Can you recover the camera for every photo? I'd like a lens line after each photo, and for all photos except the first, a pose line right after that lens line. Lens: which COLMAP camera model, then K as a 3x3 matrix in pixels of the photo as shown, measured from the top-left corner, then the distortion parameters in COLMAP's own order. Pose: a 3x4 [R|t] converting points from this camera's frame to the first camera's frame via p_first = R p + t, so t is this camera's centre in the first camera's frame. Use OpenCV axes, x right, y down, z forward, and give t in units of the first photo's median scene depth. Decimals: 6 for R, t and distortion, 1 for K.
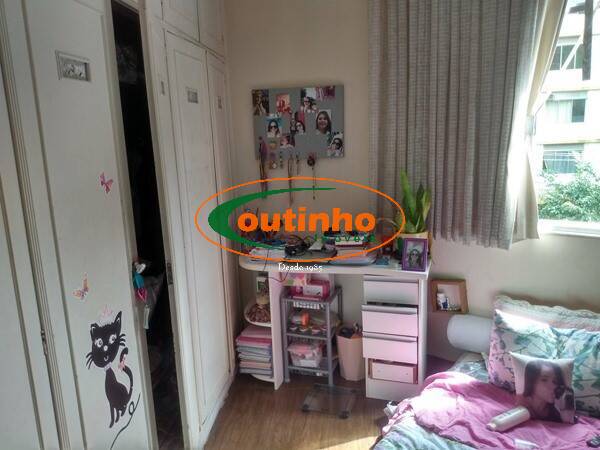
lens RADIAL K [[467.2, 0, 299.7], [0, 467.2, 226.6], [0, 0, 1]] dist [0.062353, -0.102162]
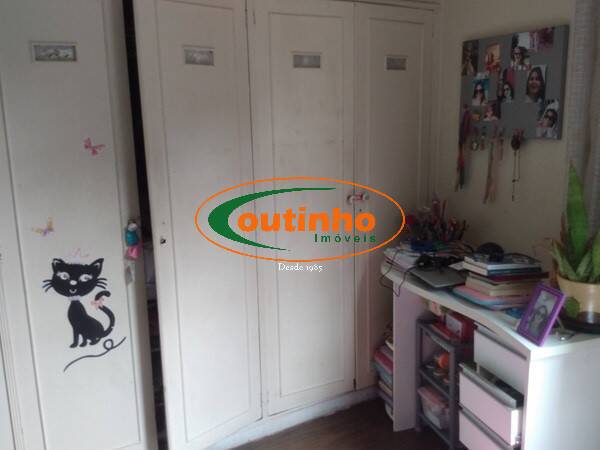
lens RADIAL K [[559.2, 0, 300.0], [0, 559.2, 225.0], [0, 0, 1]] dist [0.108295, -0.238342]
pose [[0.595107, 0.184439, -0.782195, 0.533154], [-0.154998, 0.981375, 0.113481, -0.072869], [0.788557, 0.053705, 0.612612, 0.285231]]
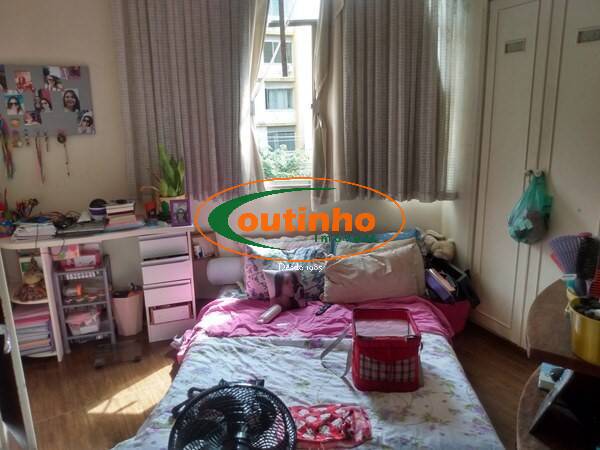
lens RADIAL K [[472.6, 0, 300.0], [0, 472.6, 225.0], [0, 0, 1]] dist [-0.006724, -0.002302]
pose [[0.797882, -0.123520, 0.590023, -0.205544], [0.104263, 0.992308, 0.066745, 0.036279], [-0.593728, 0.008263, 0.804623, -0.148801]]
